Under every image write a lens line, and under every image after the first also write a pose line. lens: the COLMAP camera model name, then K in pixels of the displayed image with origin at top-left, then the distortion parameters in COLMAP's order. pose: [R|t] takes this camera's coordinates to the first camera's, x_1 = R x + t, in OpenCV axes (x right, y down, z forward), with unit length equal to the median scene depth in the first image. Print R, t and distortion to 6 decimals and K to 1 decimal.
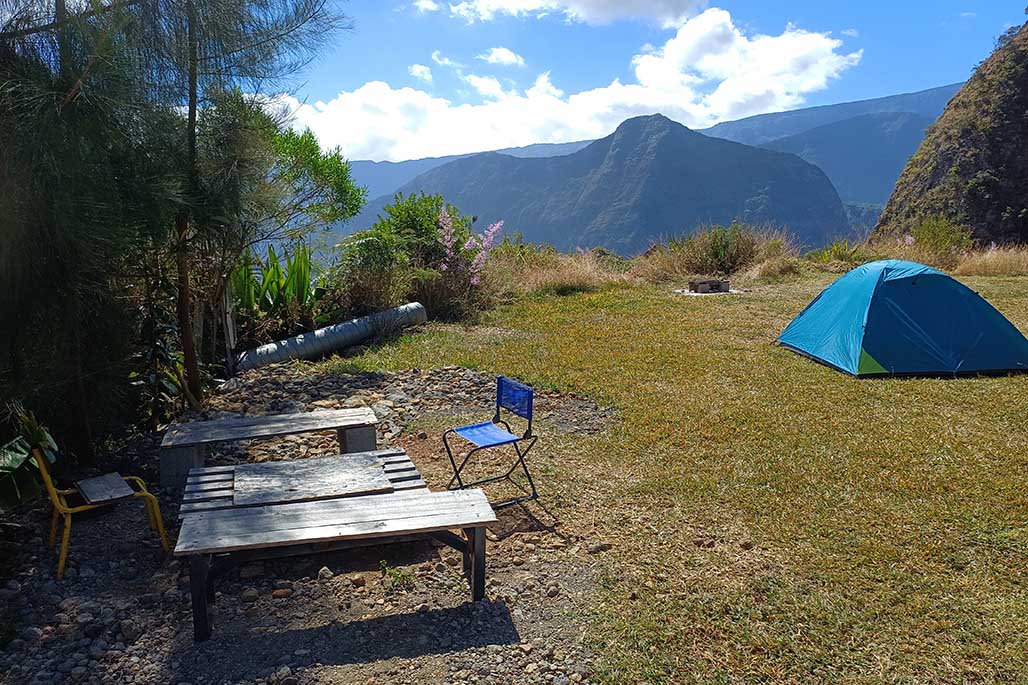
lens RADIAL K [[715.9, 0, 514.0], [0, 715.9, 342.5], [0, 0, 1]] dist [-0.000366, -0.000600]
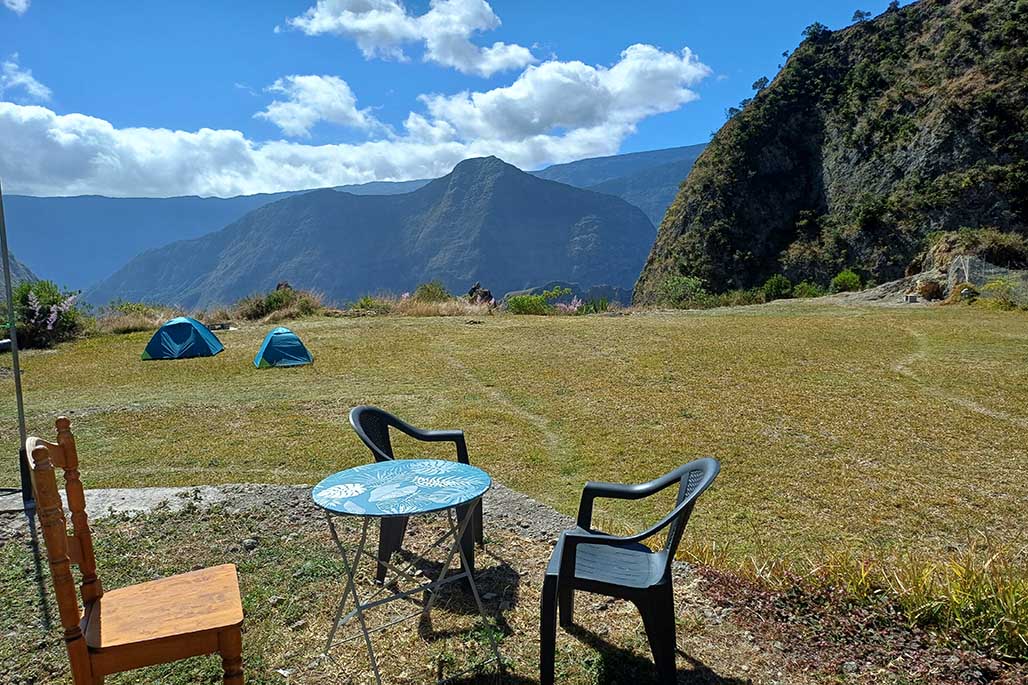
lens RADIAL K [[737.6, 0, 514.5], [0, 737.6, 322.8], [0, 0, 1]] dist [0.053290, -0.055125]
pose [[0.981190, -0.021400, 0.191852, 0.076484], [0.036341, 0.996543, -0.074704, 0.009308], [-0.189590, 0.080271, 0.978577, -0.117409]]
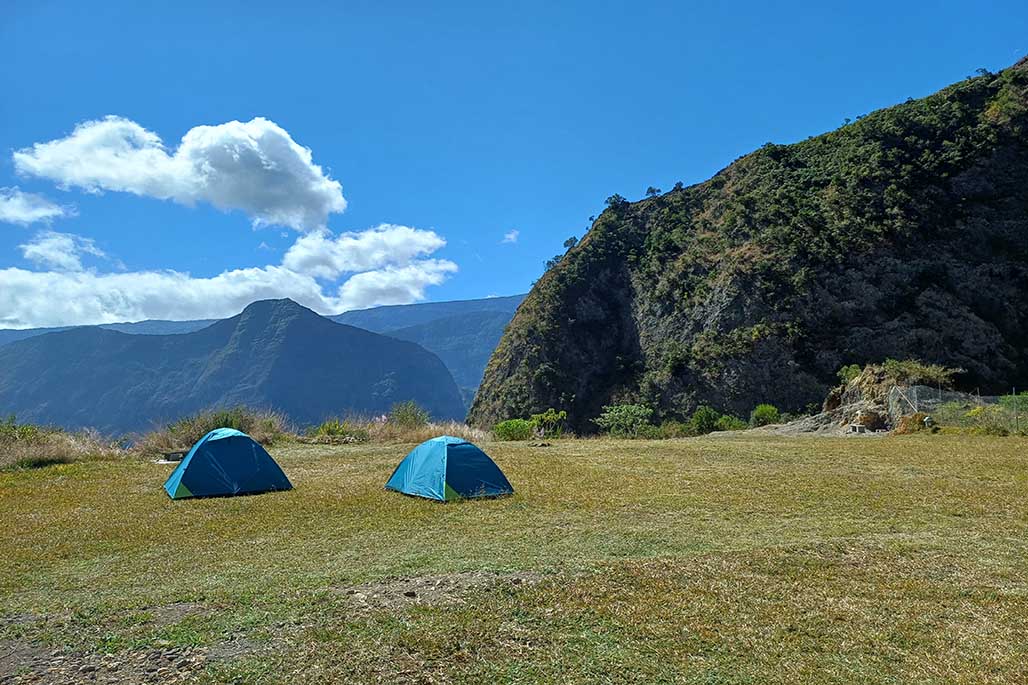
lens RADIAL K [[724.5, 0, 501.7], [0, 724.5, 302.7], [0, 0, 1]] dist [0.070607, -0.059669]
pose [[0.889910, 0.067066, 0.451179, 0.019248], [0.071752, 0.956235, -0.283665, 0.007988], [-0.450458, 0.284809, 0.846151, -0.047861]]
